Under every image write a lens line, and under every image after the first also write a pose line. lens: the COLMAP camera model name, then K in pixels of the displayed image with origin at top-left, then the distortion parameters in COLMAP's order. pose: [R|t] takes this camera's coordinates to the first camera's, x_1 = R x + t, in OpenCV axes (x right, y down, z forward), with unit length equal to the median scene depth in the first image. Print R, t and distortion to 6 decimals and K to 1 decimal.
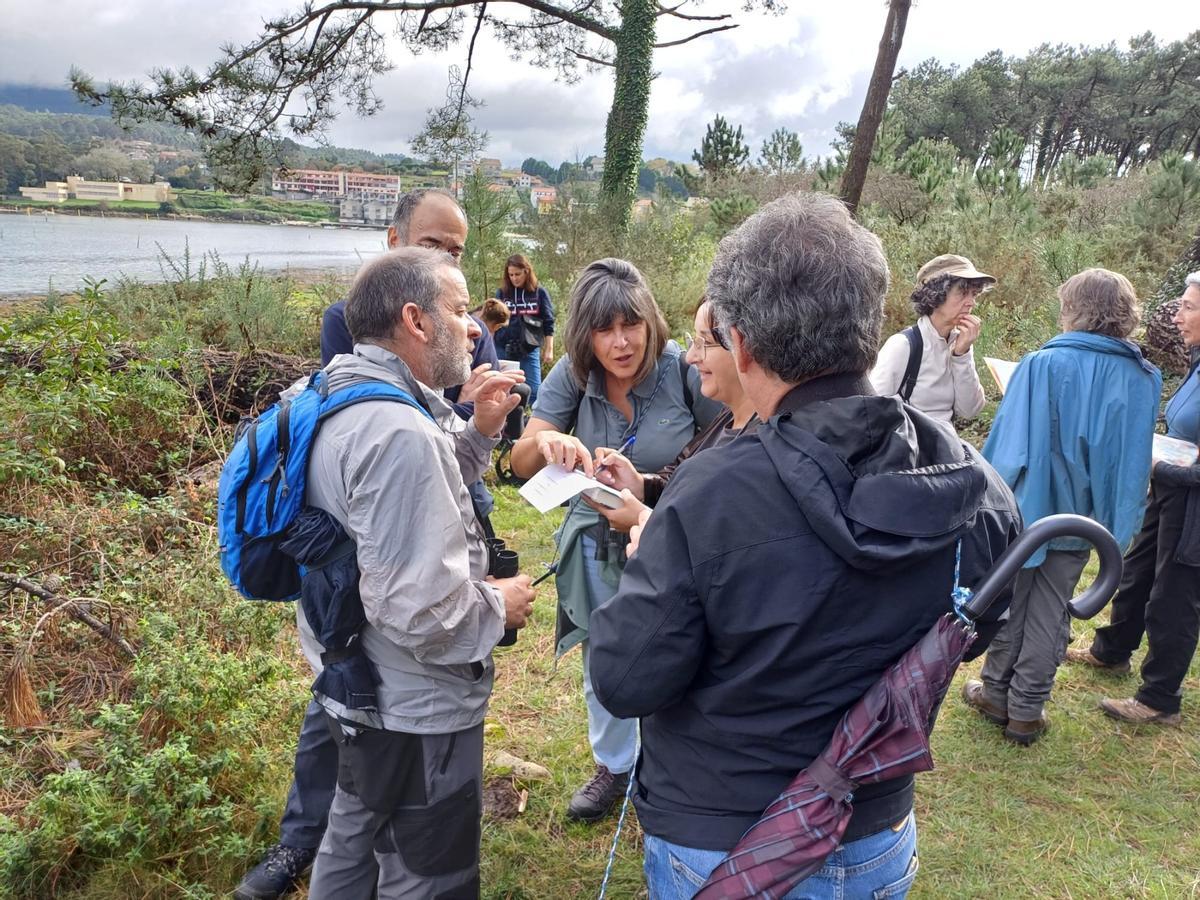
lens RADIAL K [[897.2, 0, 596.1], [0, 897.2, 478.4], [0, 0, 1]] dist [0.060187, -0.041984]
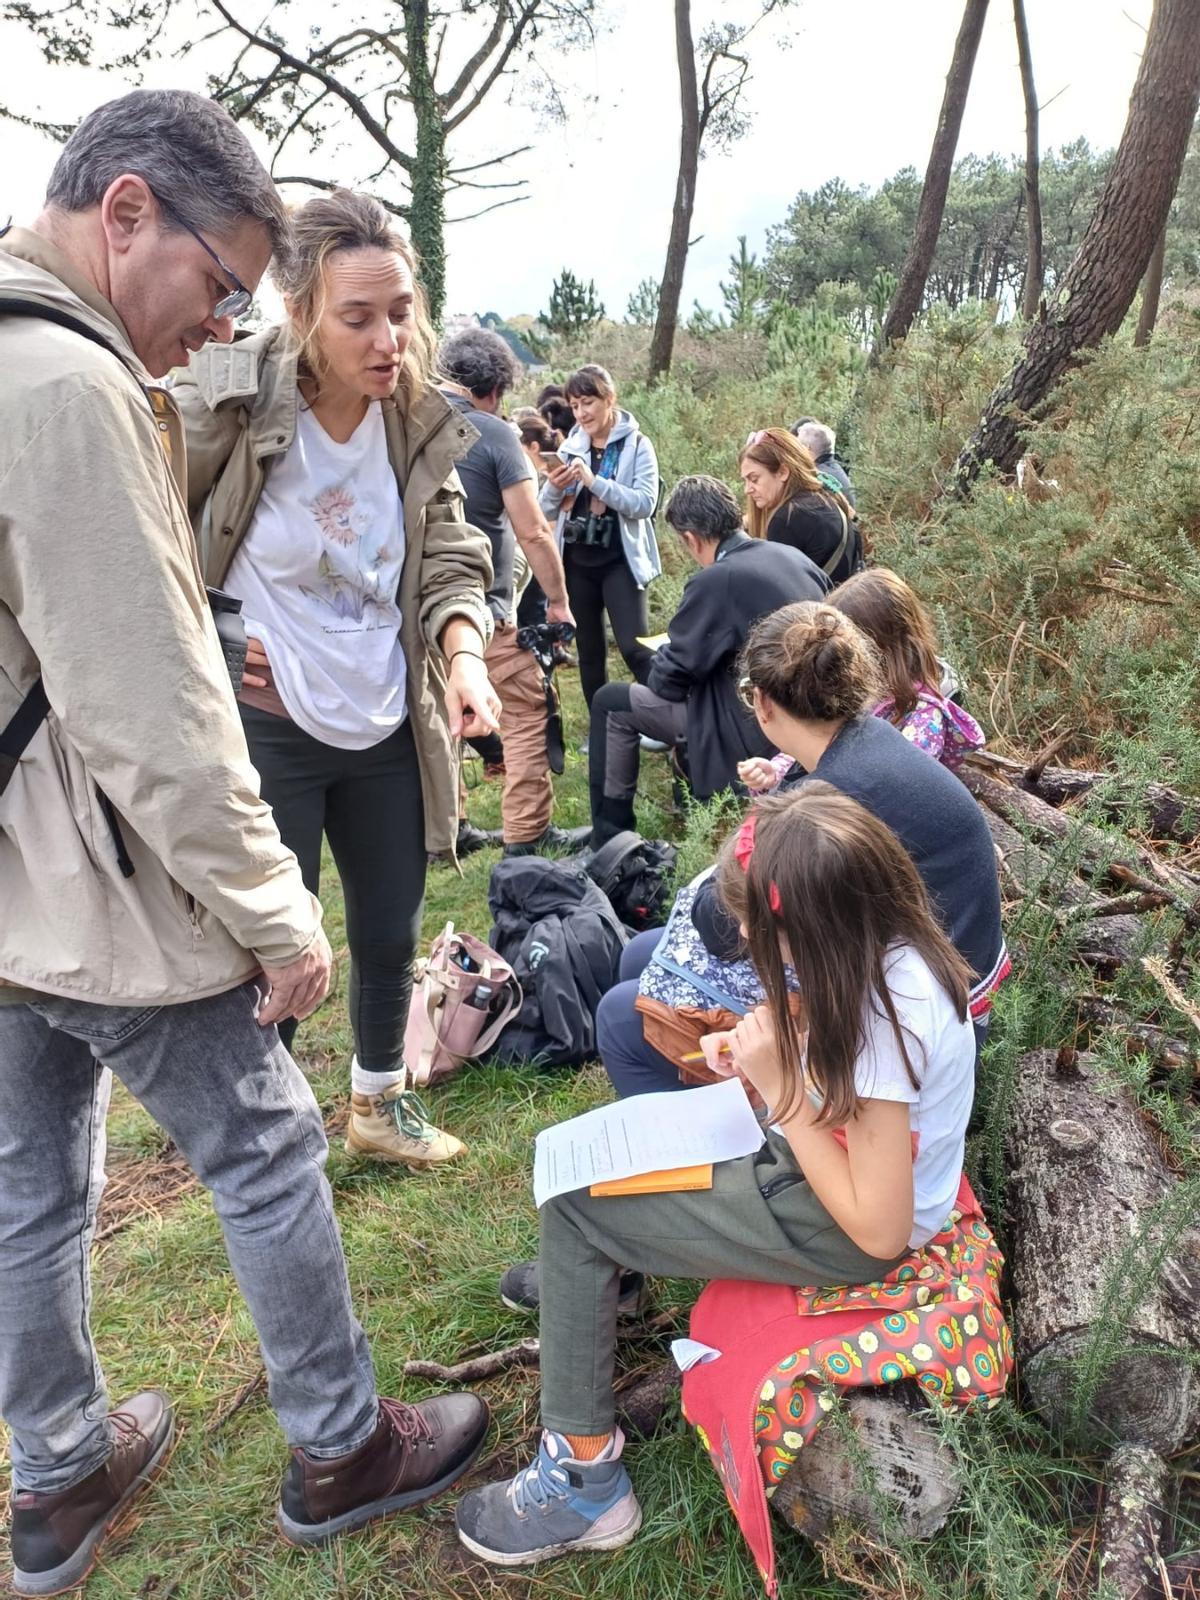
lens RADIAL K [[1196.3, 0, 600.0], [0, 1196.3, 800.0], [0, 0, 1]] dist [0.060187, -0.041984]
pose [[0.991601, -0.086442, 0.096204, 0.016902], [0.082247, 0.995515, 0.046754, 0.038770], [-0.099814, -0.038449, 0.994263, -0.130083]]
